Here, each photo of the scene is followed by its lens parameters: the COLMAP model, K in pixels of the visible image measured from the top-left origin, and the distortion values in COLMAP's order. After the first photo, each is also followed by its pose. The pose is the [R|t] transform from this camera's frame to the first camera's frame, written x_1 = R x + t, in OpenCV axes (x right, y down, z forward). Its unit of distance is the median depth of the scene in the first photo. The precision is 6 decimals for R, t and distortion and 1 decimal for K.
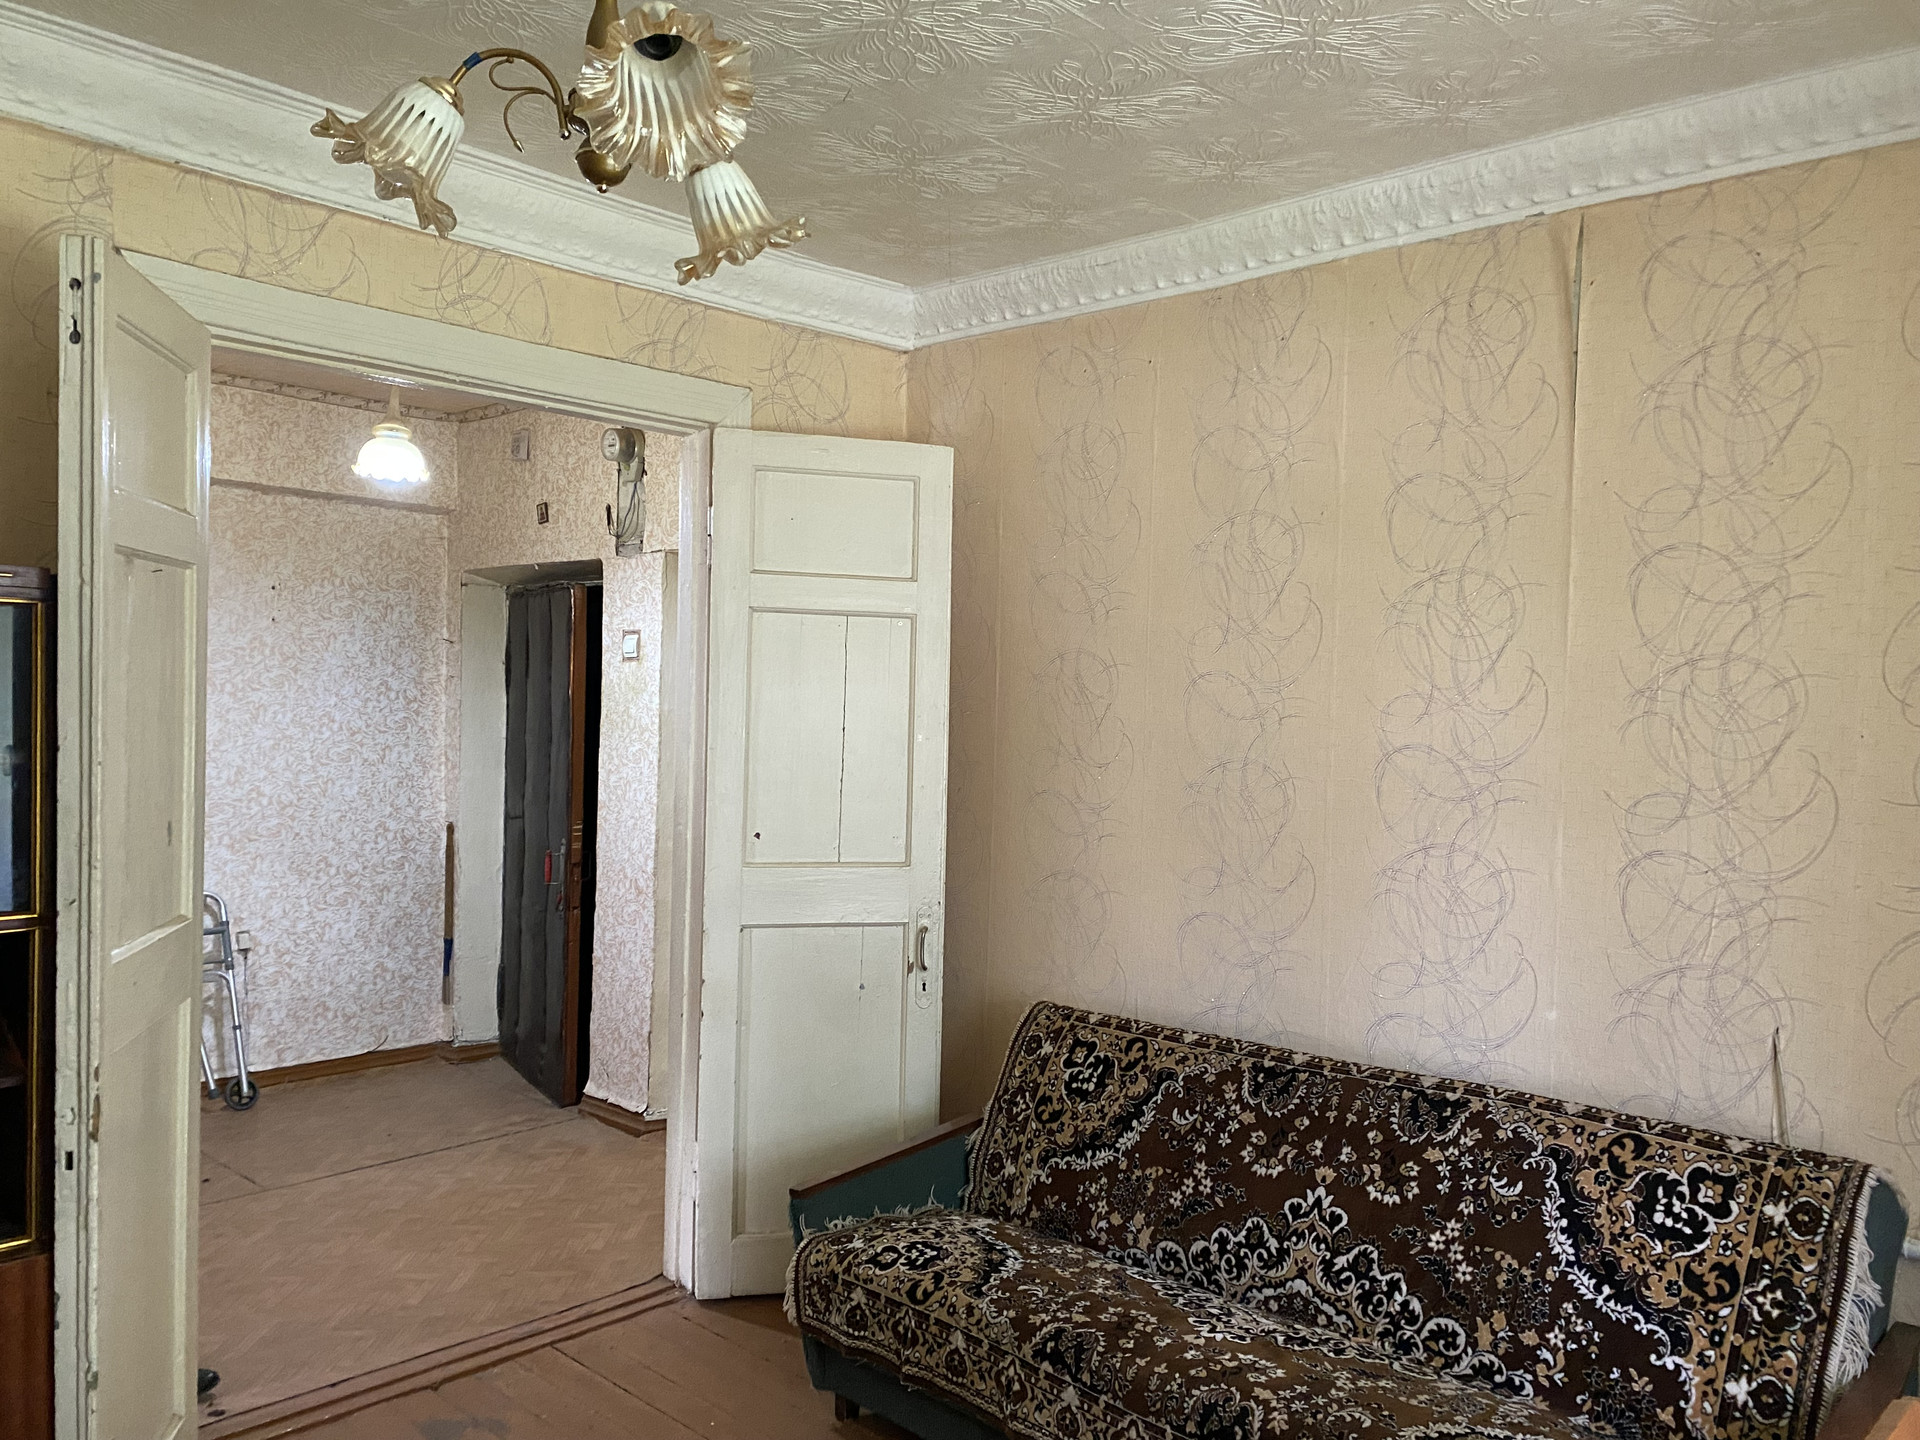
lens RADIAL K [[1455.1, 0, 953.7], [0, 1455.1, 718.1], [0, 0, 1]] dist [0.033719, 0.010817]
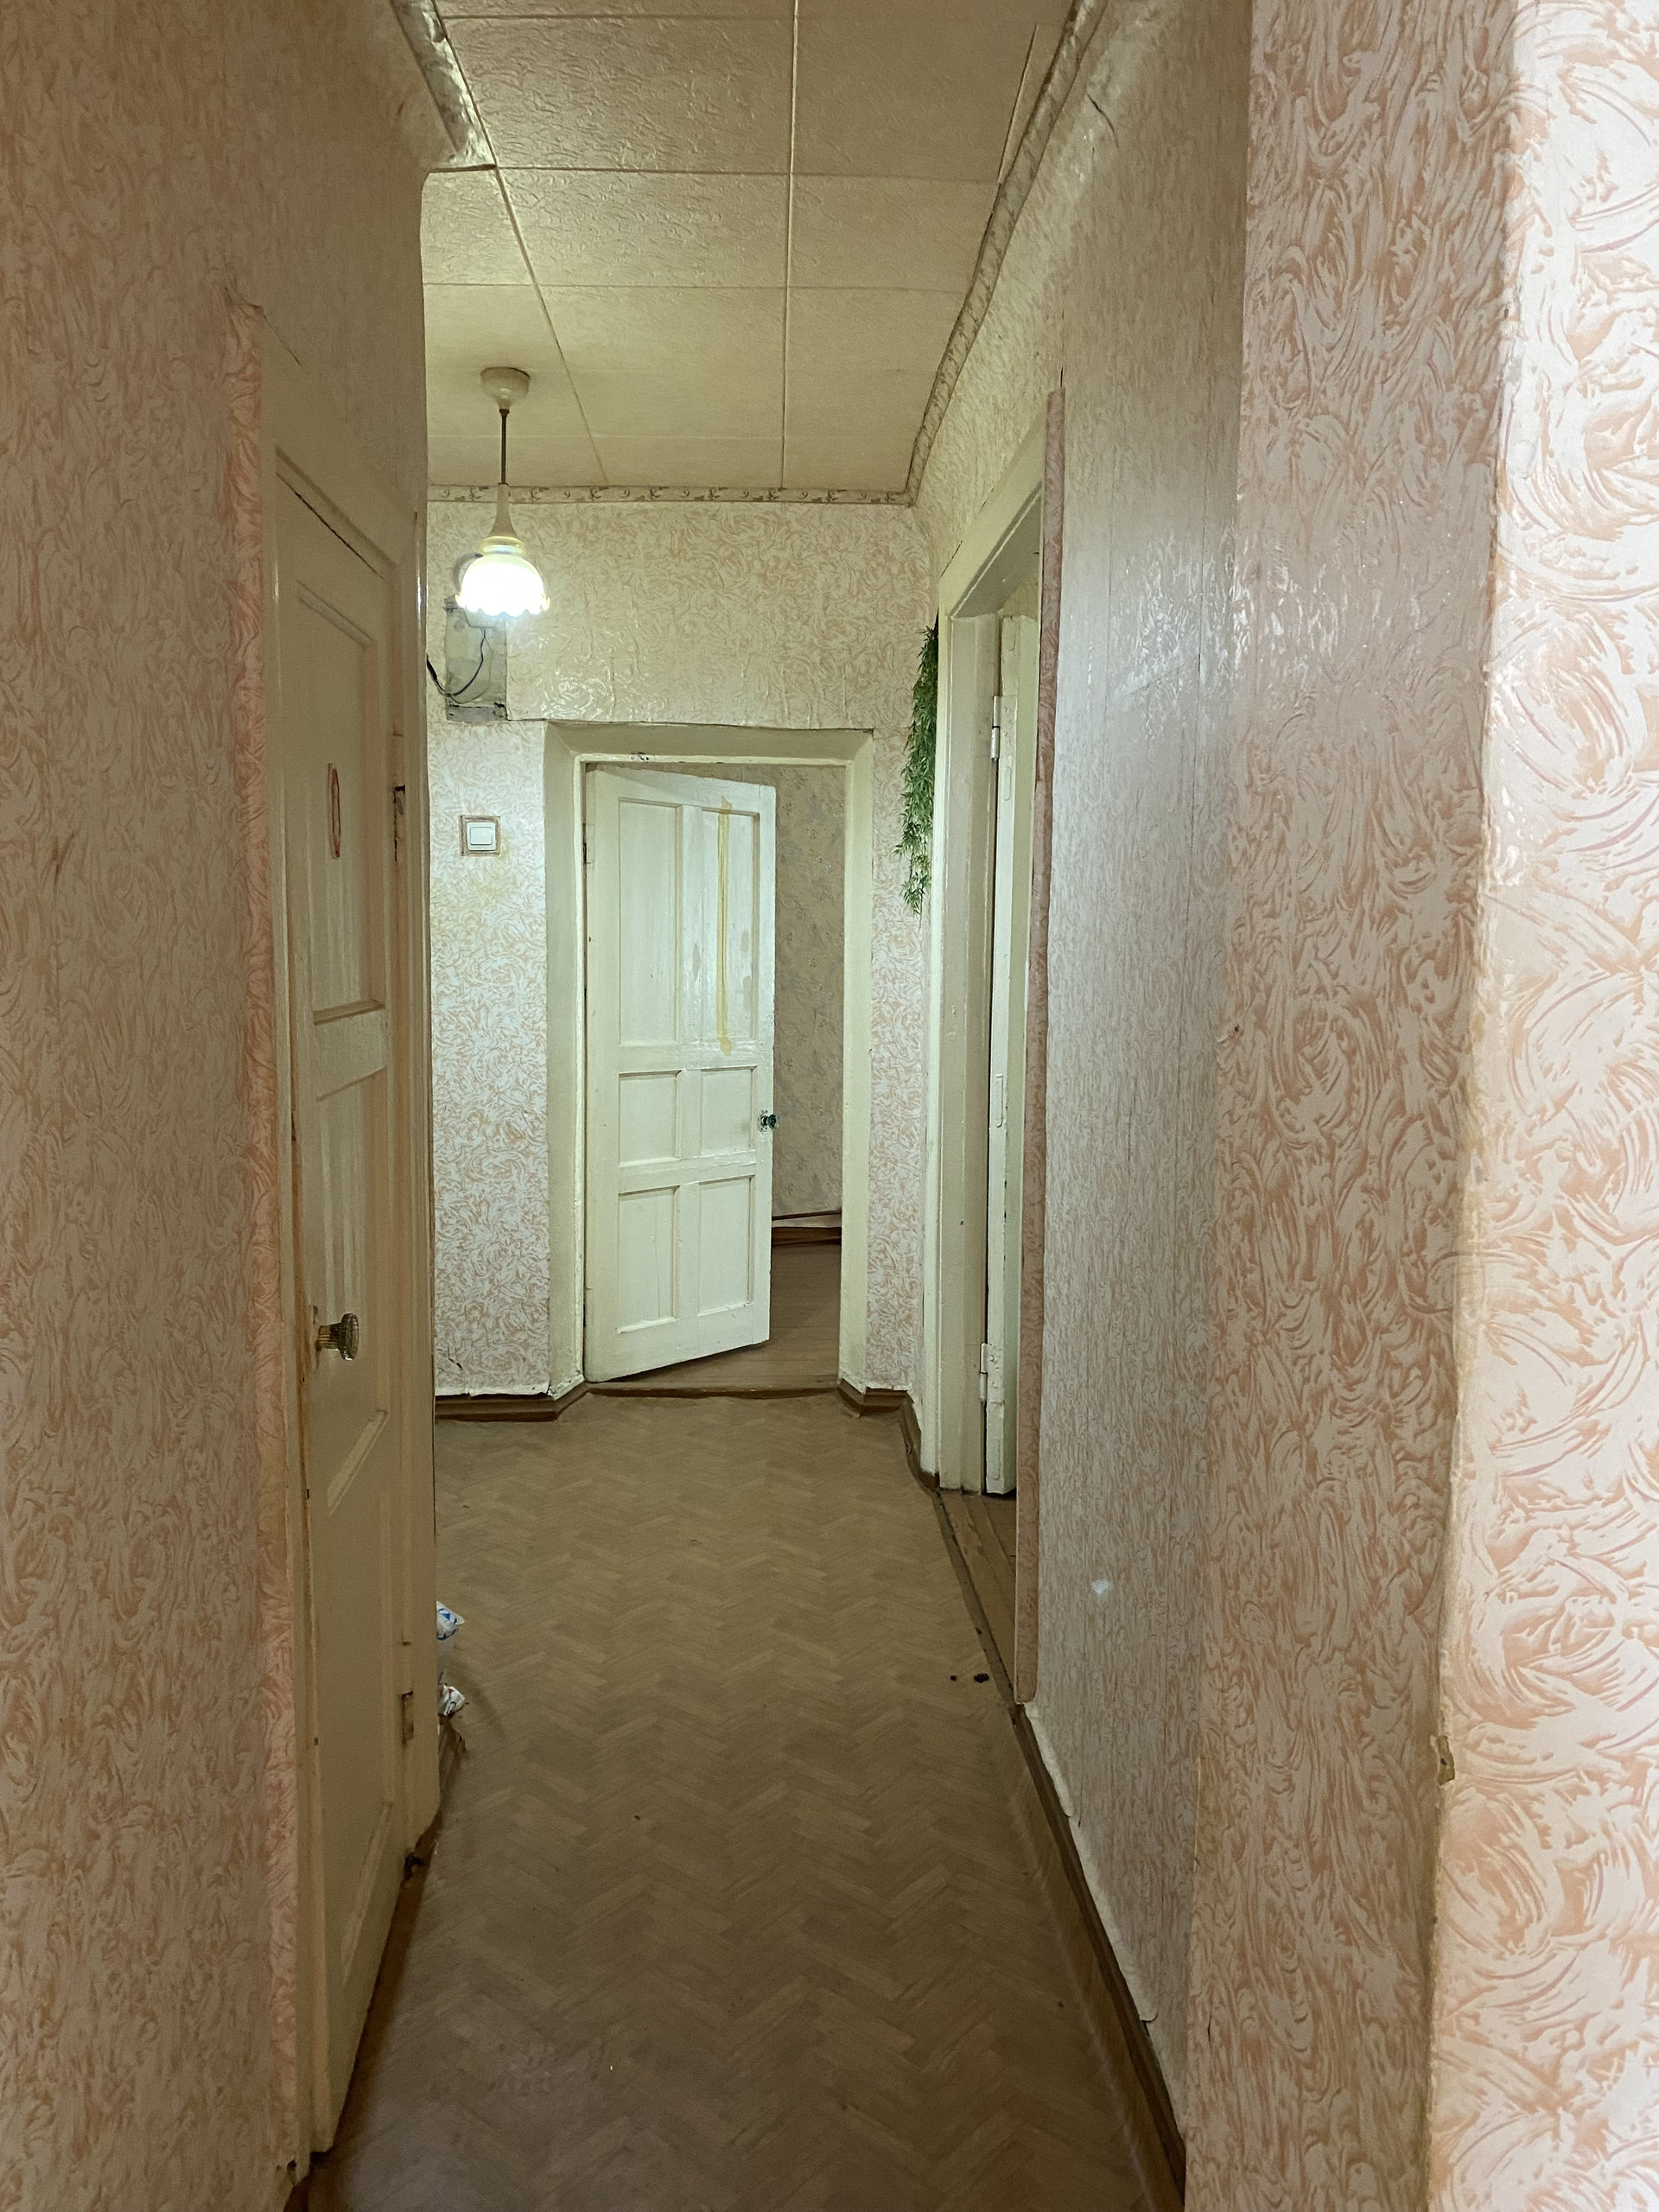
lens RADIAL K [[1676.4, 0, 823.1], [0, 1676.4, 1096.8], [0, 0, 1]] dist [0.033719, 0.010817]
pose [[0.669720, -0.081324, 0.738148, -0.810910], [0.007278, 0.994657, 0.102980, -0.000525], [-0.742578, -0.063595, 0.666733, 0.239886]]
